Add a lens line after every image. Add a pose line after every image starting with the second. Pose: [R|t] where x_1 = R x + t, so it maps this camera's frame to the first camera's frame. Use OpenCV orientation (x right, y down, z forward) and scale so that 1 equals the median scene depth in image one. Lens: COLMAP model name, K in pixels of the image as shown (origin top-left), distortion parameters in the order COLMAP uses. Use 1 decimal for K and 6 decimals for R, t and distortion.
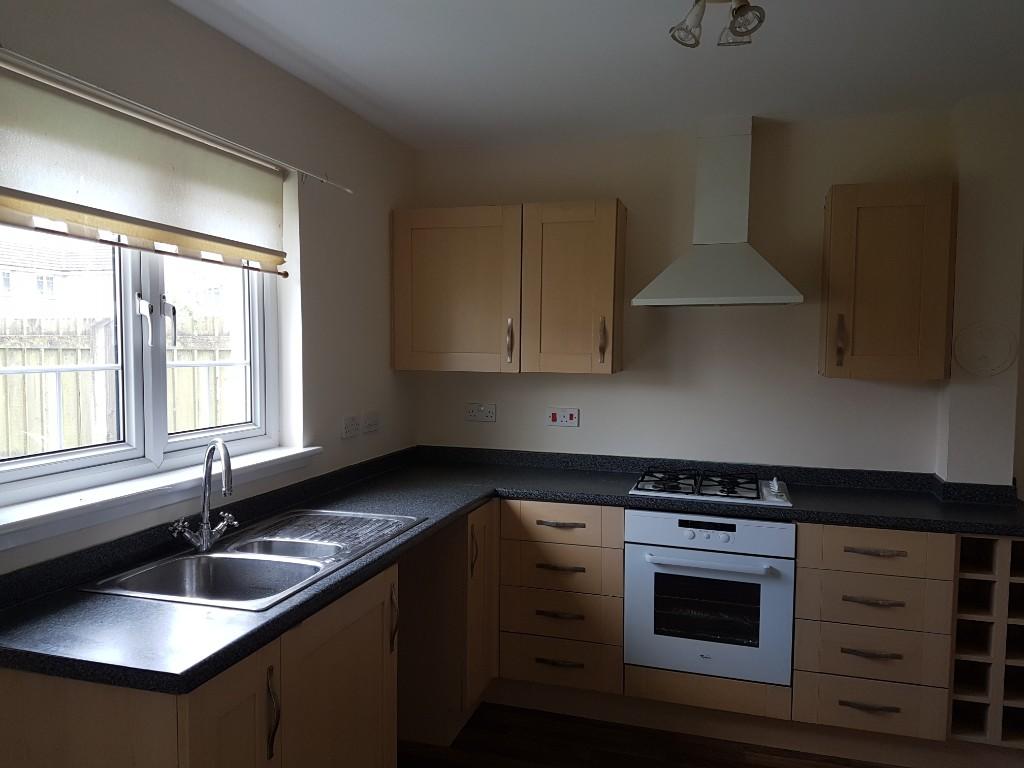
lens RADIAL K [[775.4, 0, 512.0], [0, 775.4, 384.0], [0, 0, 1]] dist [0.294087, -0.433216]
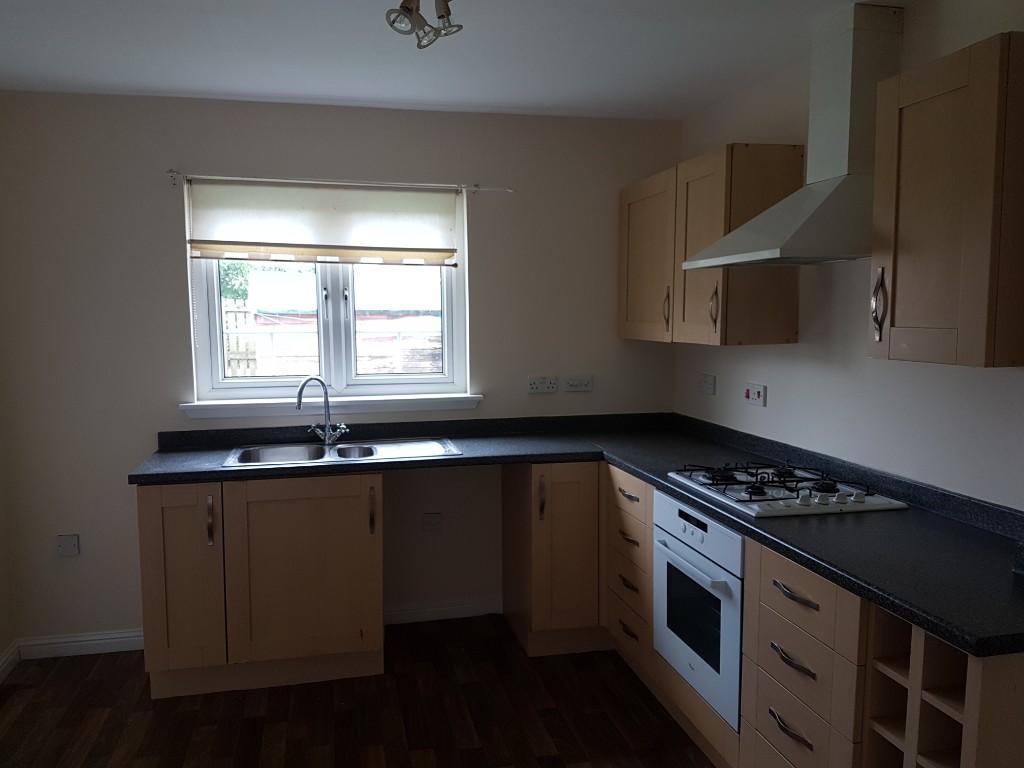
lens RADIAL K [[775.4, 0, 512.0], [0, 775.4, 384.0], [0, 0, 1]] dist [0.294087, -0.433216]
pose [[0.510149, 0.069008, -0.857313, 0.909825], [-0.031641, 0.997607, 0.061473, -0.020473], [0.859504, -0.004234, 0.511112, 0.392522]]
